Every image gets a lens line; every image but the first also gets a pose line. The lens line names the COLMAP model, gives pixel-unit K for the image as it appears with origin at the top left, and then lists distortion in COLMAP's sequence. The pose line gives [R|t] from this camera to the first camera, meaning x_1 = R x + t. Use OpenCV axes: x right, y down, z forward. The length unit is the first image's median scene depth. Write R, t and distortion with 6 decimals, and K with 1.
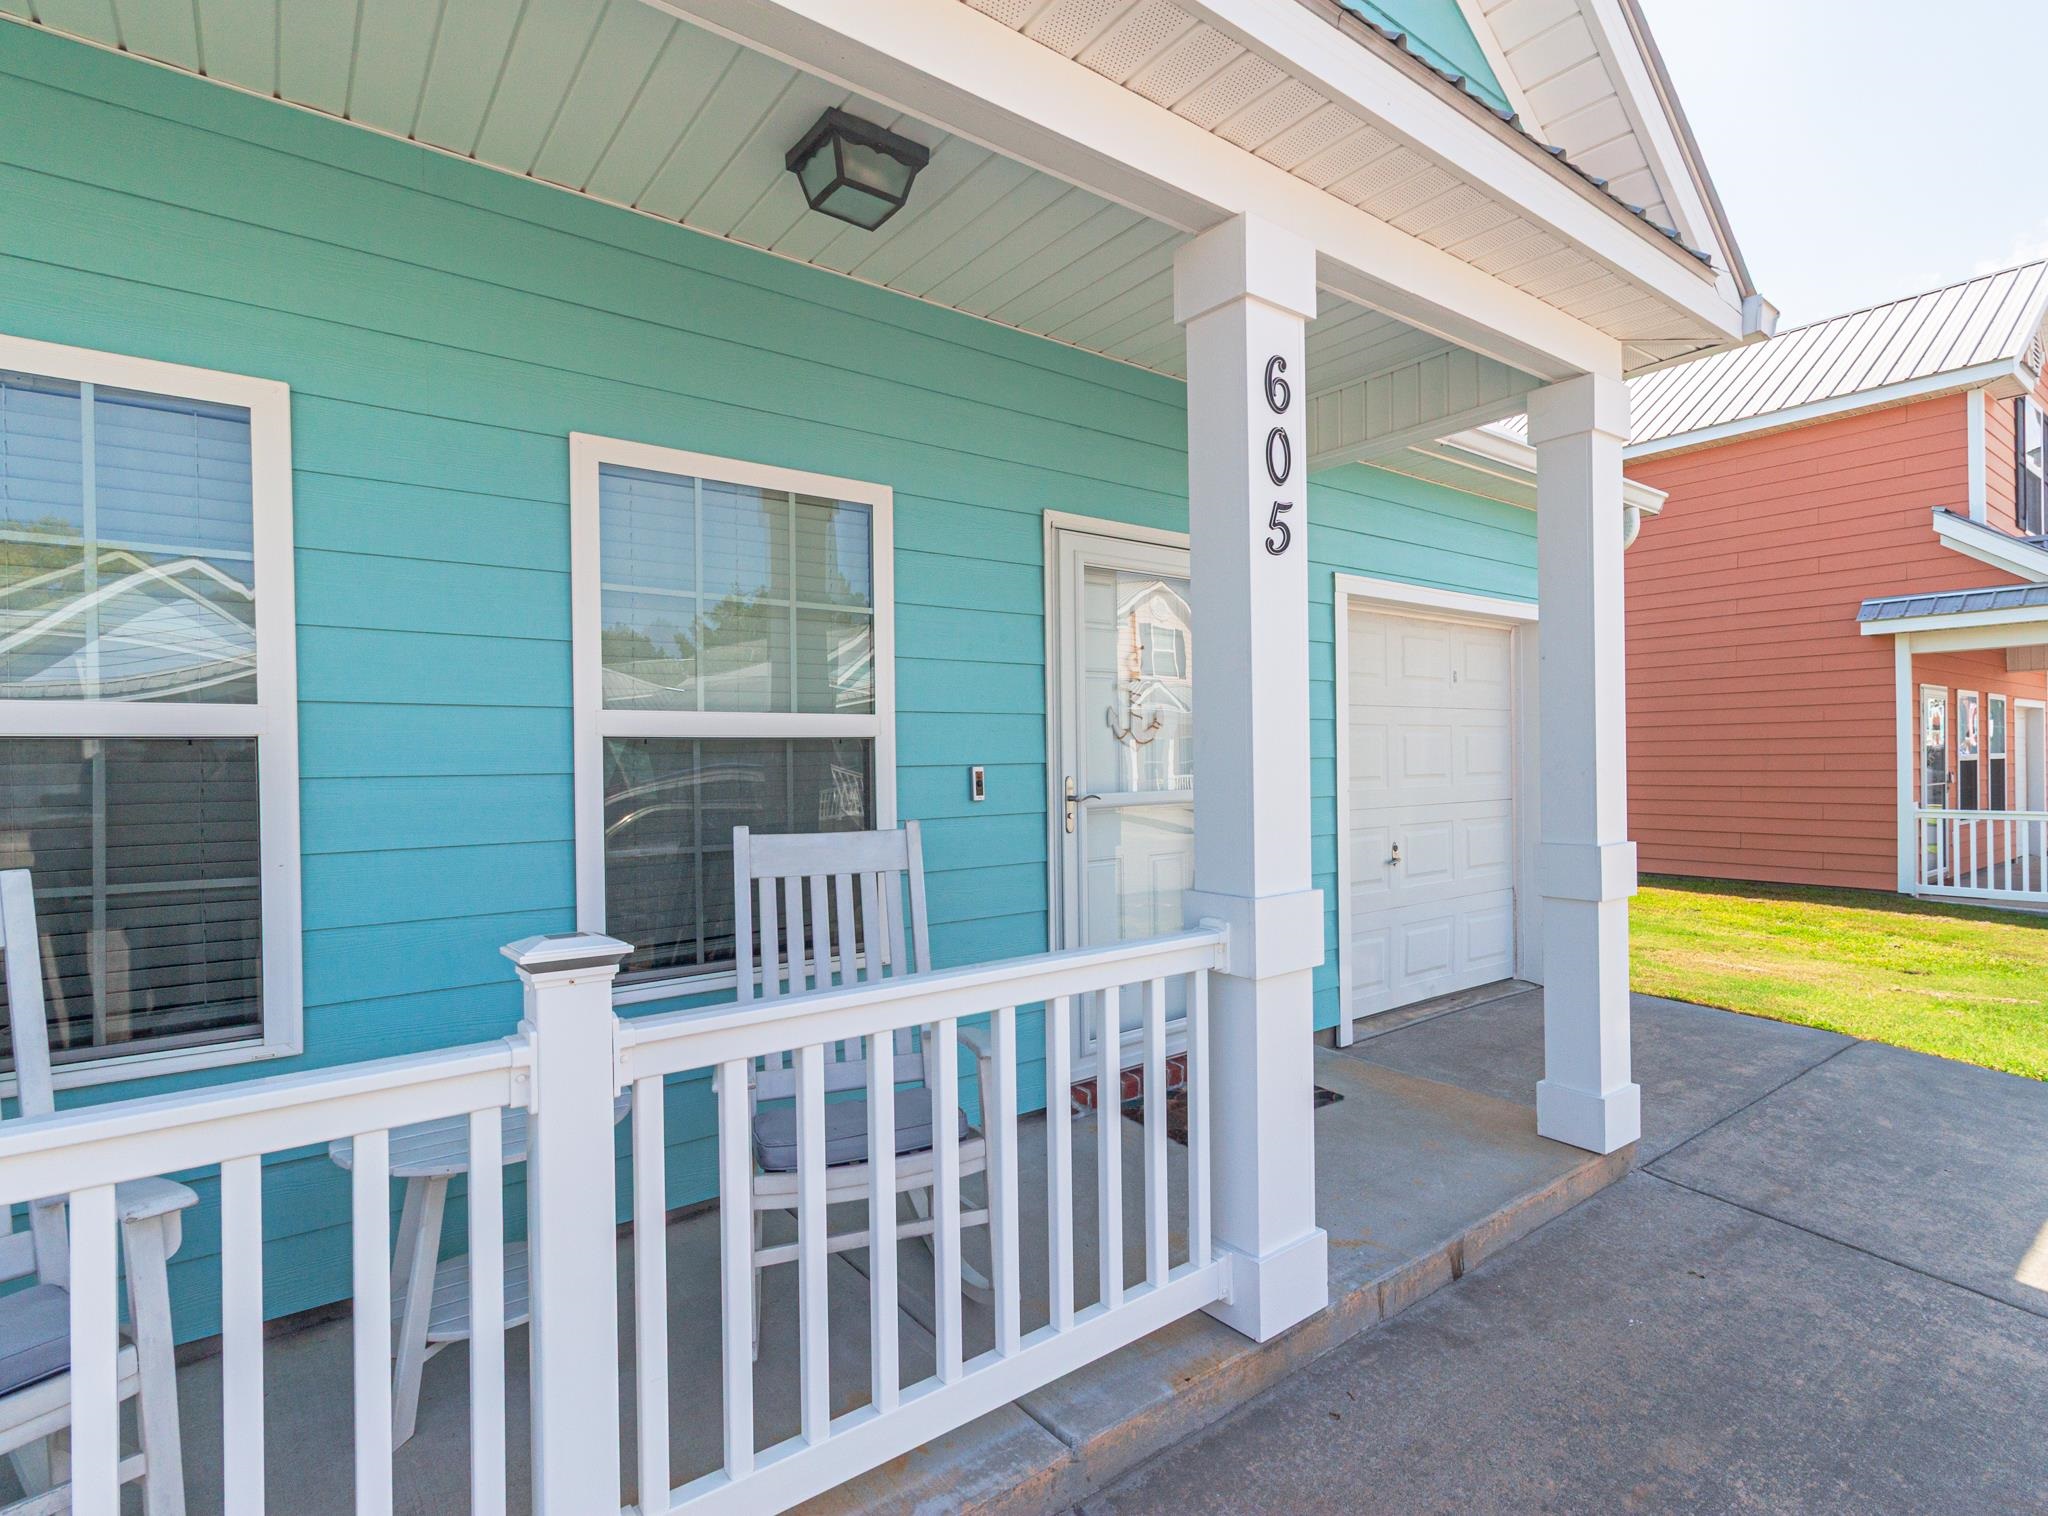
lens RADIAL K [[1044.1, 0, 1137.8], [0, 1044.1, 753.4], [0, 0, 1]] dist [-0.001525, -0.000472]
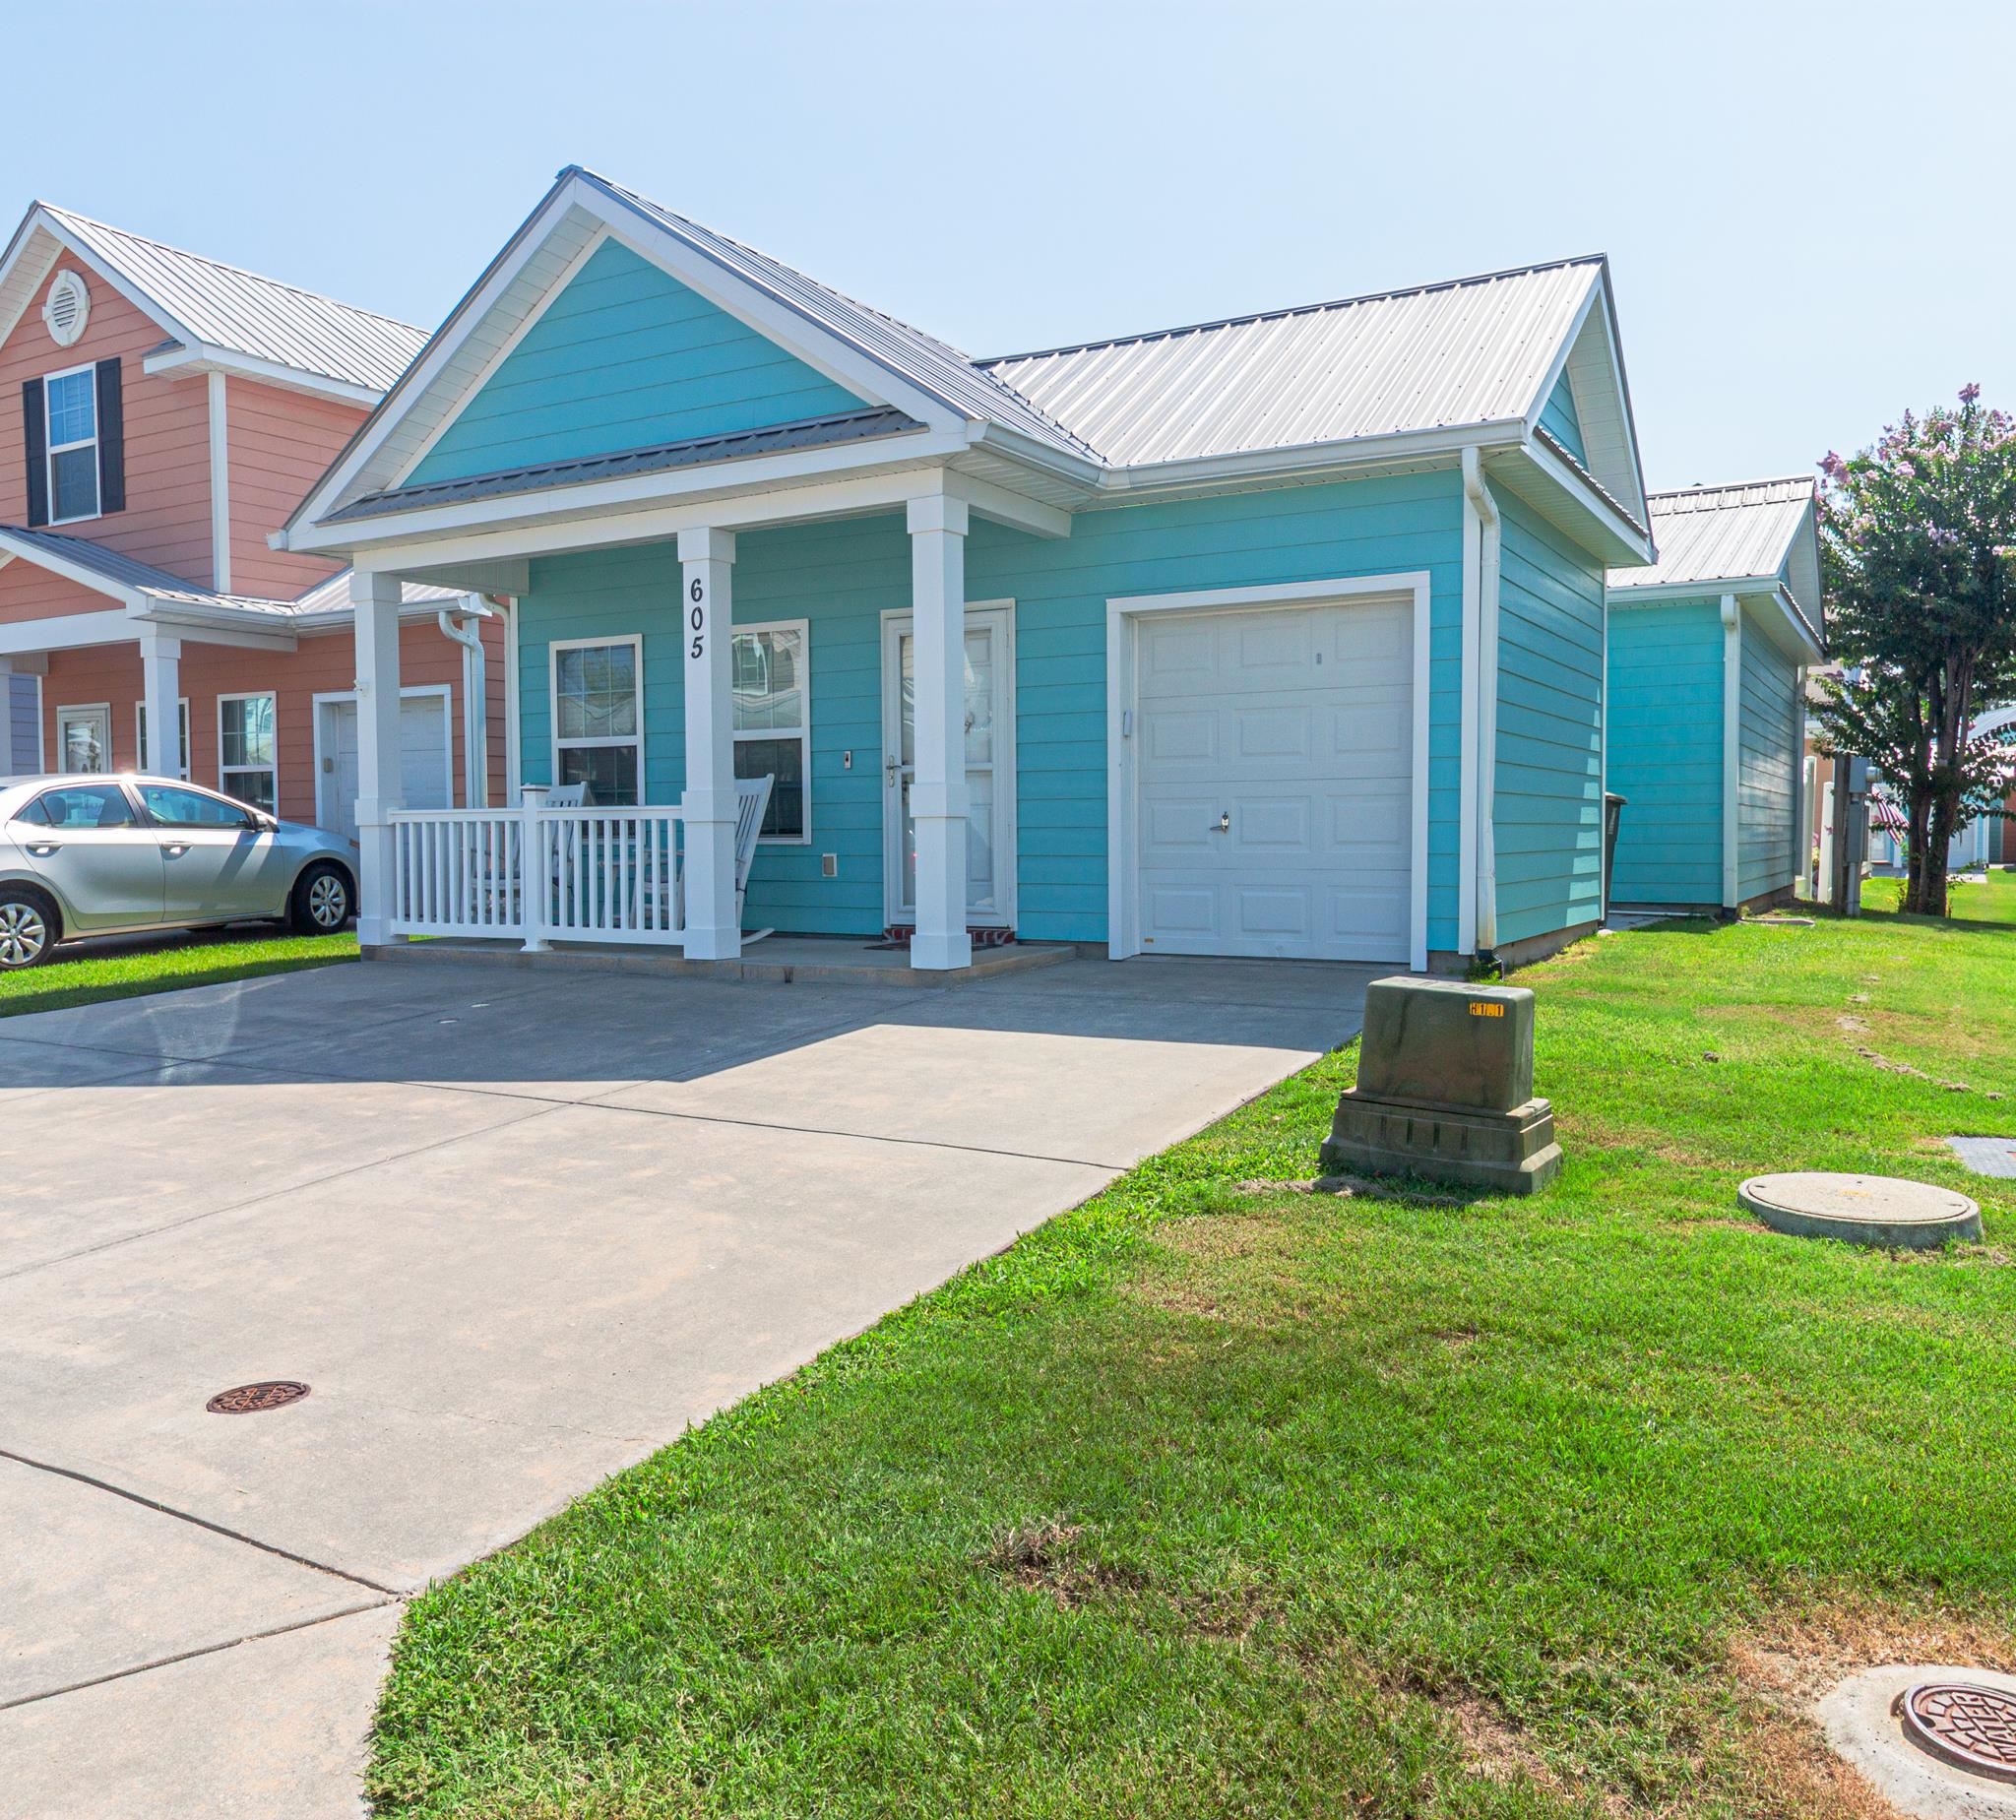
lens RADIAL K [[1590.1, 0, 1005.7], [0, 1590.1, 908.5], [0, 0, 1]] dist [0.001492, 0.004713]
pose [[0.332537, 0.056697, -0.941384, 4.065545], [0.003064, 0.998121, 0.061196, 0.184682], [0.943085, -0.023235, 0.331739, 0.407454]]
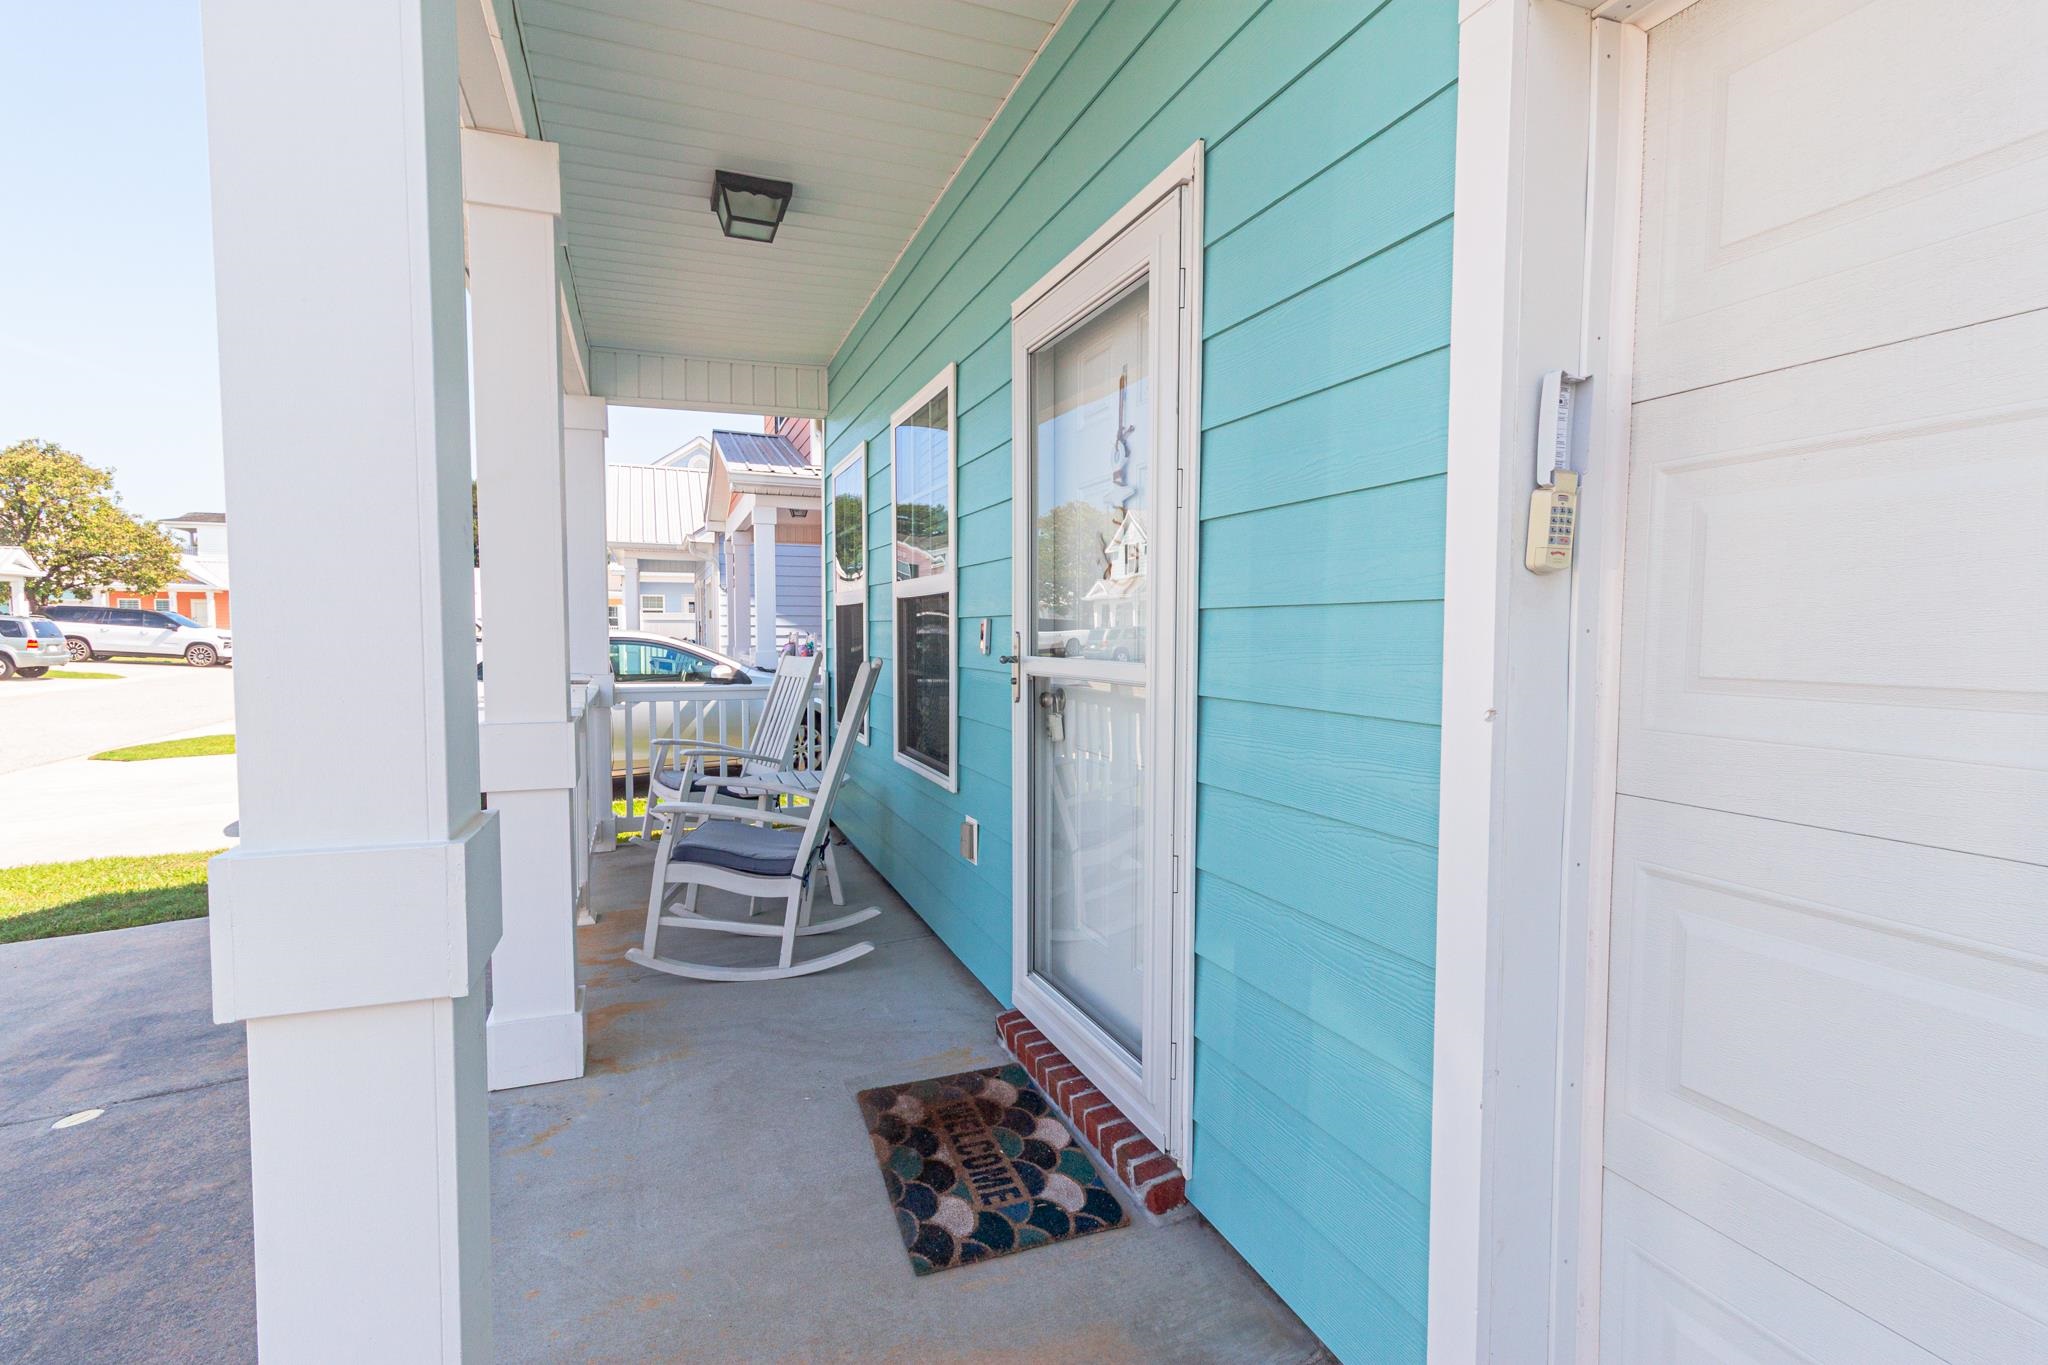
lens RADIAL K [[977.5, 0, 1024.0], [0, 977.5, 682.5], [0, 0, 1]] dist [0.003914, 0.000529]
pose [[-0.320080, 0.060827, -0.945436, 0.985586], [0.001228, 0.997963, 0.063790, 0.019885], [0.947390, 0.019257, -0.319503, 1.932556]]
